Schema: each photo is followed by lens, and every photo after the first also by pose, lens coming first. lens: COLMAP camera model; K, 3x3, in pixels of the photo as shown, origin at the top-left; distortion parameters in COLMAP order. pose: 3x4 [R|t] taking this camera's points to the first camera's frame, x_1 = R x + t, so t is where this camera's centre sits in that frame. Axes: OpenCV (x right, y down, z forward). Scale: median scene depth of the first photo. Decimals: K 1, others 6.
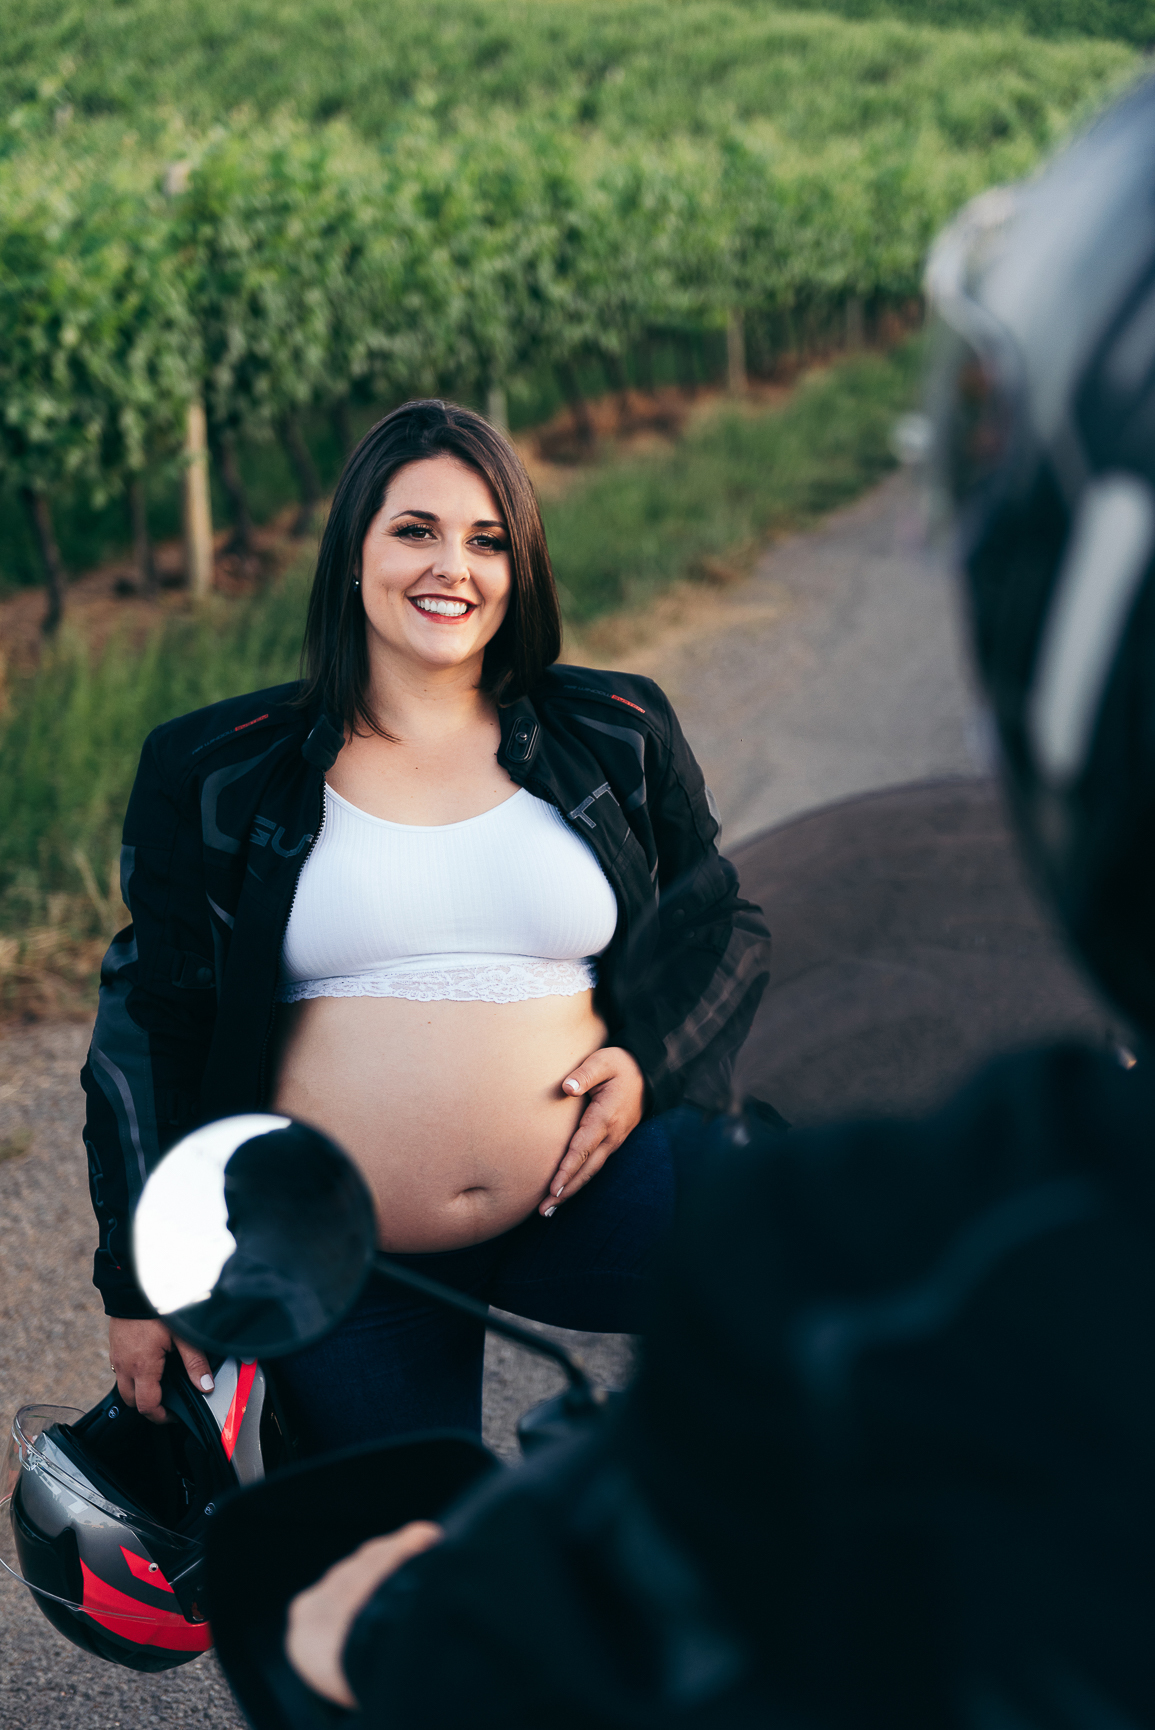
lens RADIAL K [[2760.3, 0, 577.5], [0, 2760.3, 865.0], [0, 0, 1]] dist [0.025560, -0.003163]
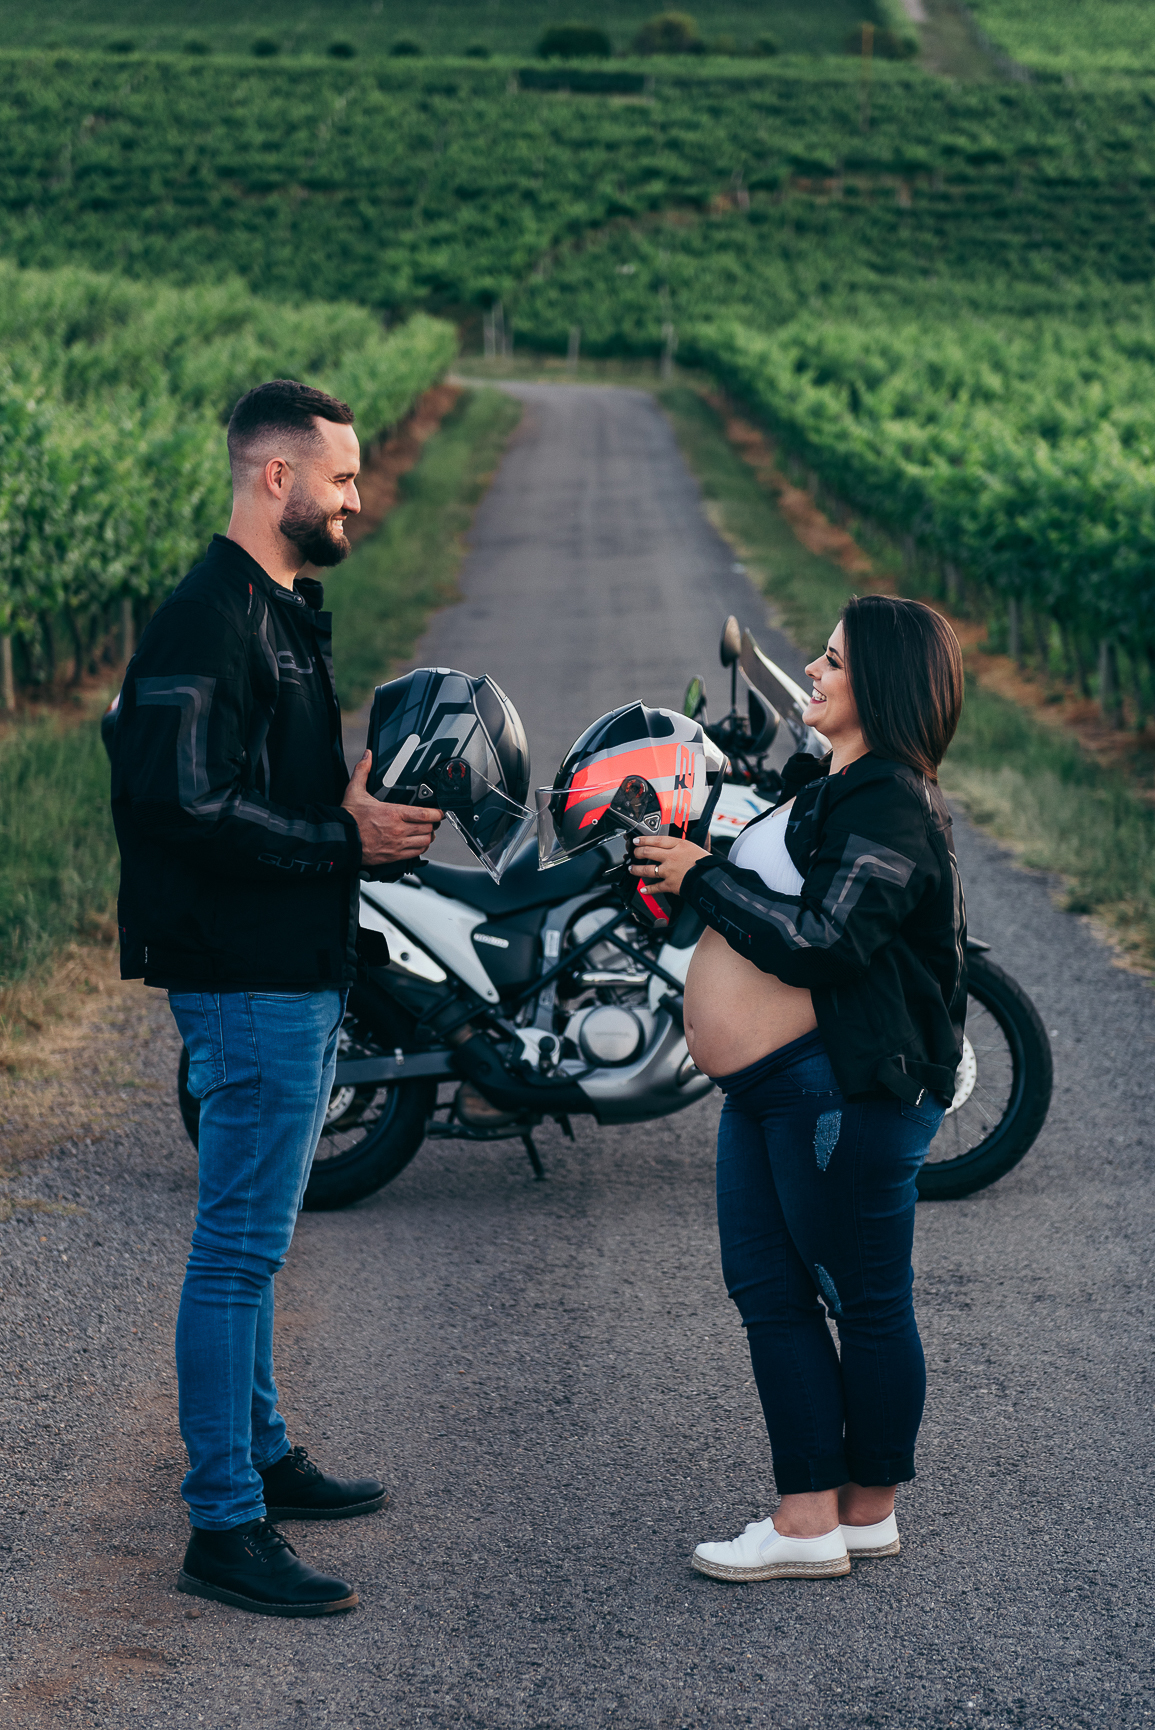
lens RADIAL K [[3539.1, 0, 577.5], [0, 3539.1, 865.0], [0, 0, 1]] dist [-0.056276, 0.250859]
pose [[0.967159, -0.001541, 0.254168, -0.056706], [0.034437, 0.991555, -0.125030, 0.004792], [-0.251829, 0.129677, 0.959044, -0.001437]]
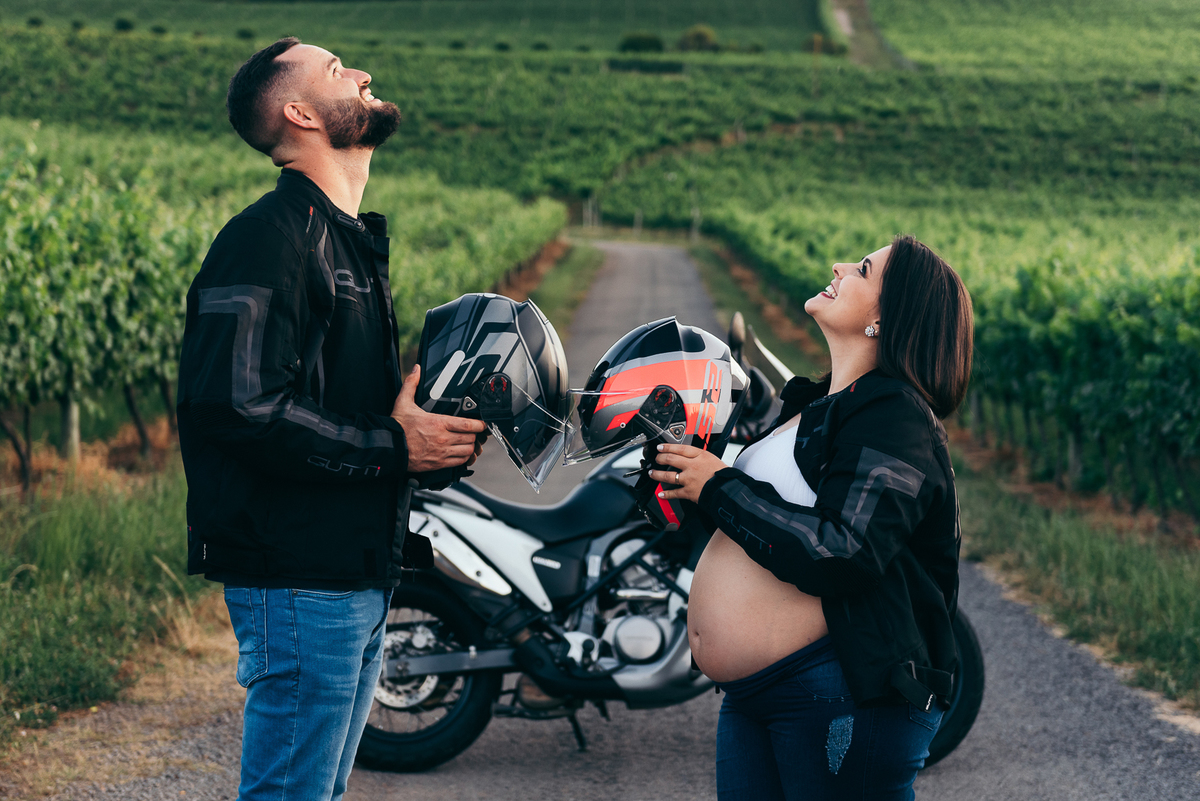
lens RADIAL K [[2134.7, 0, 579.4], [0, 2134.7, 398.4], [0, 0, 1]] dist [-0.013324, -0.097816]
pose [[0.973324, 0.031998, 0.227193, -0.026427], [0.011983, 0.981785, -0.189616, -0.002954], [-0.229122, 0.187280, 0.955212, 0.099807]]
